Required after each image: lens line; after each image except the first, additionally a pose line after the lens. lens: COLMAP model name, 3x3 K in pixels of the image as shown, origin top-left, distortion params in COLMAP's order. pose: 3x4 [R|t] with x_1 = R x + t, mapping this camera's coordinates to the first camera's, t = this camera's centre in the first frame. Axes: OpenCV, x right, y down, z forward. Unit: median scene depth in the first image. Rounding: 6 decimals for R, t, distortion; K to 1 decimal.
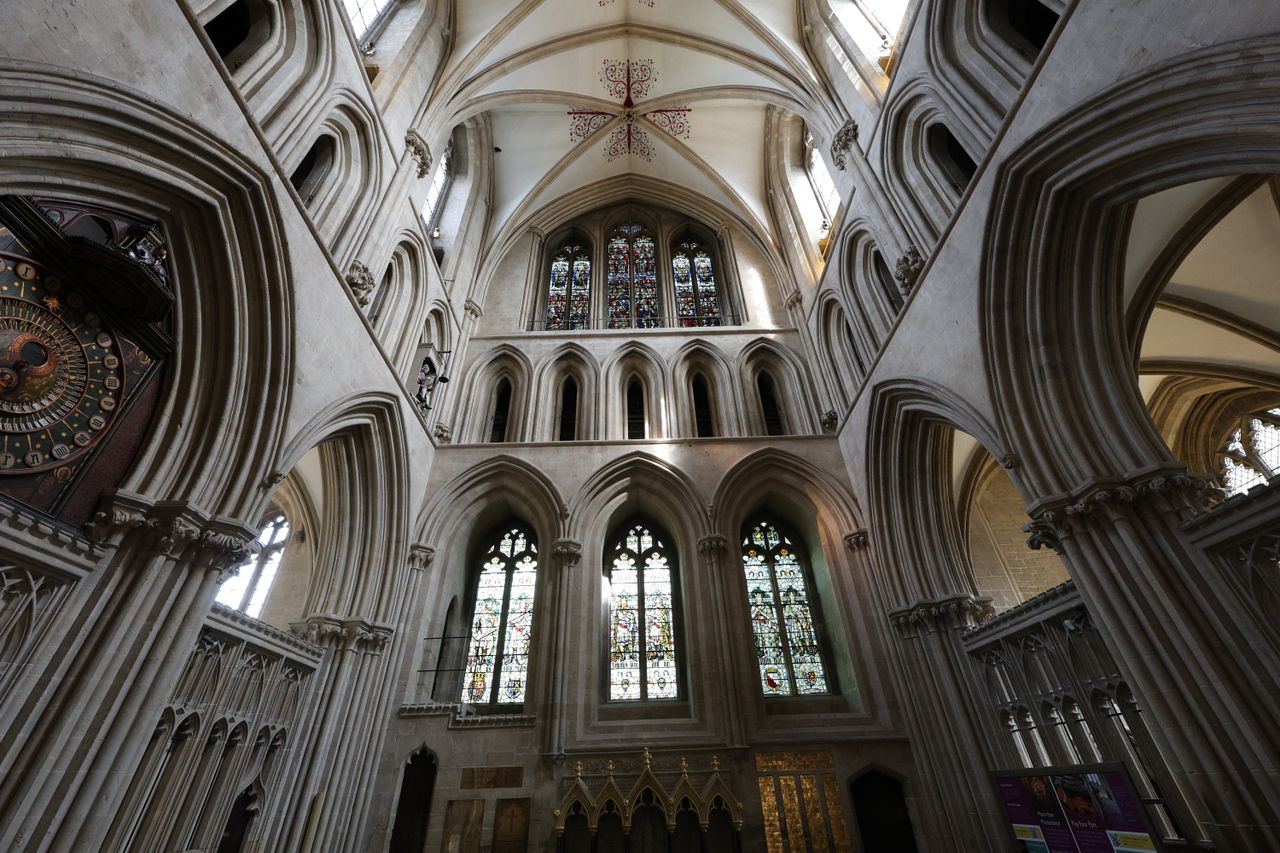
lens RADIAL K [[499.8, 0, 630.5], [0, 499.8, 425.9], [0, 0, 1]] dist [0.001515, 0.000282]
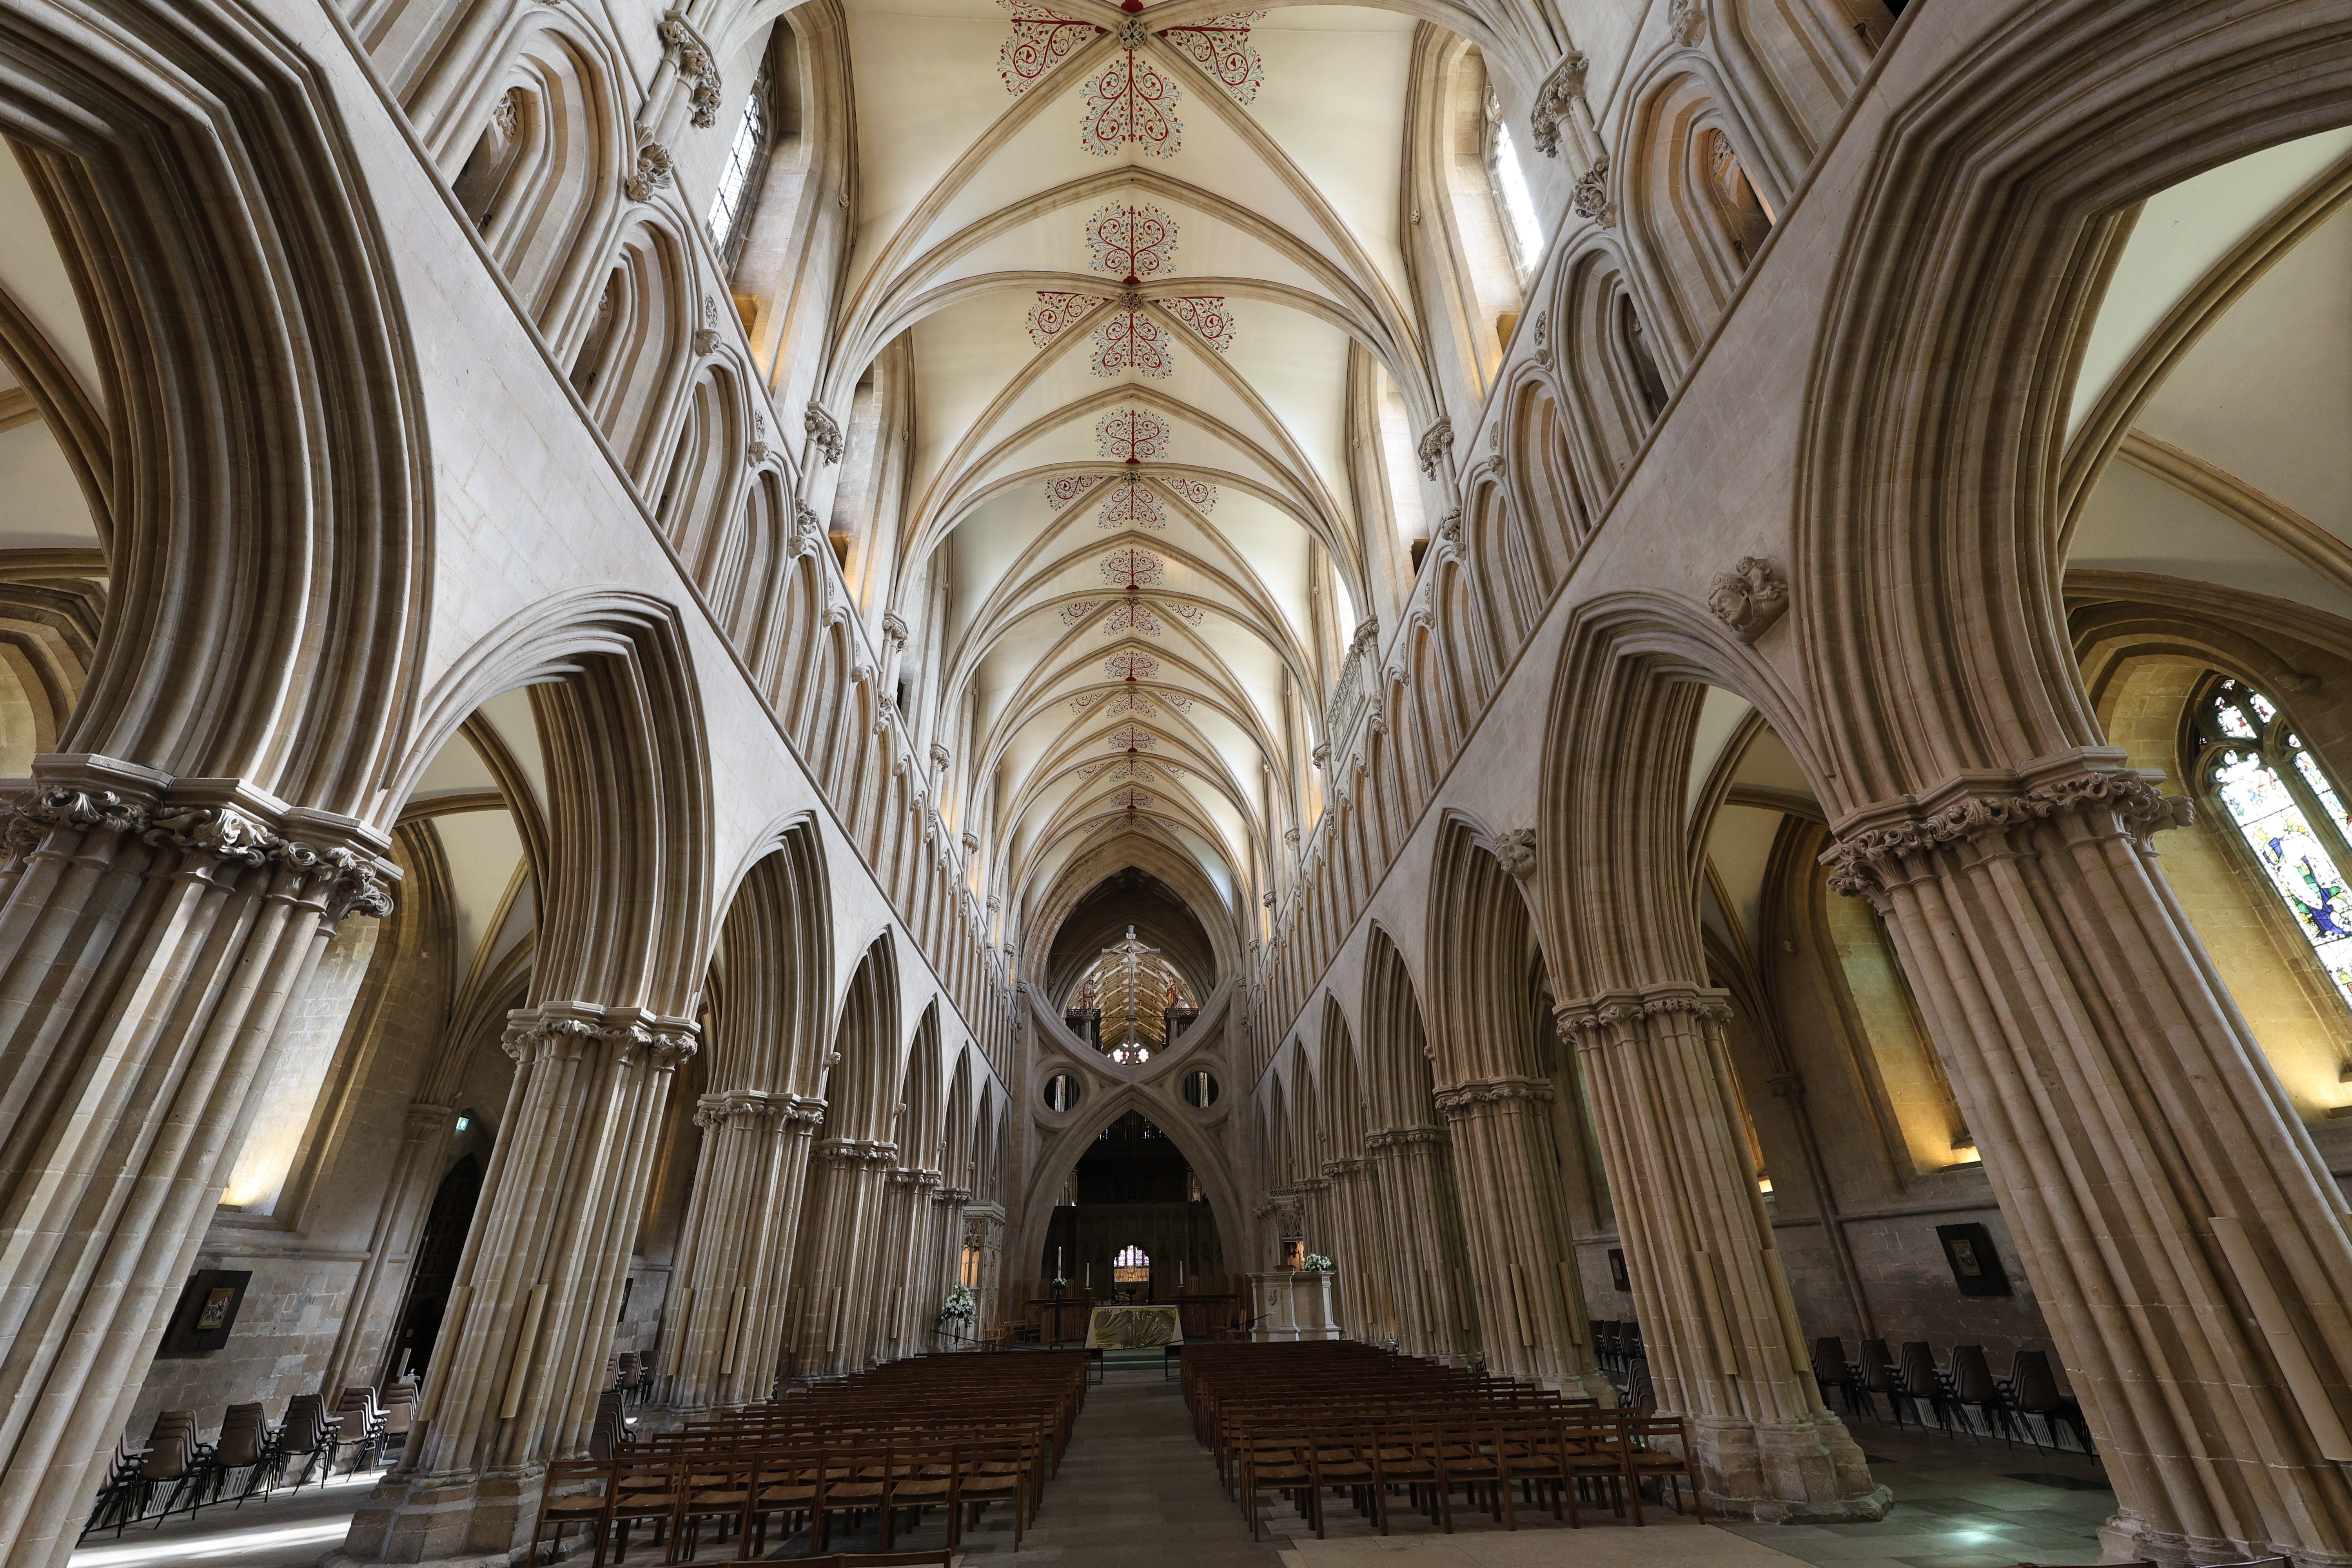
lens RADIAL K [[918.5, 0, 1170.3], [0, 918.5, 798.0], [0, 0, 1]] dist [0.001515, 0.000282]
pose [[0.998939, 0.007357, 0.045470, -0.002423], [-0.013625, 0.990181, 0.139122, -0.163312], [-0.044000, -0.139594, 0.989231, -0.224240]]
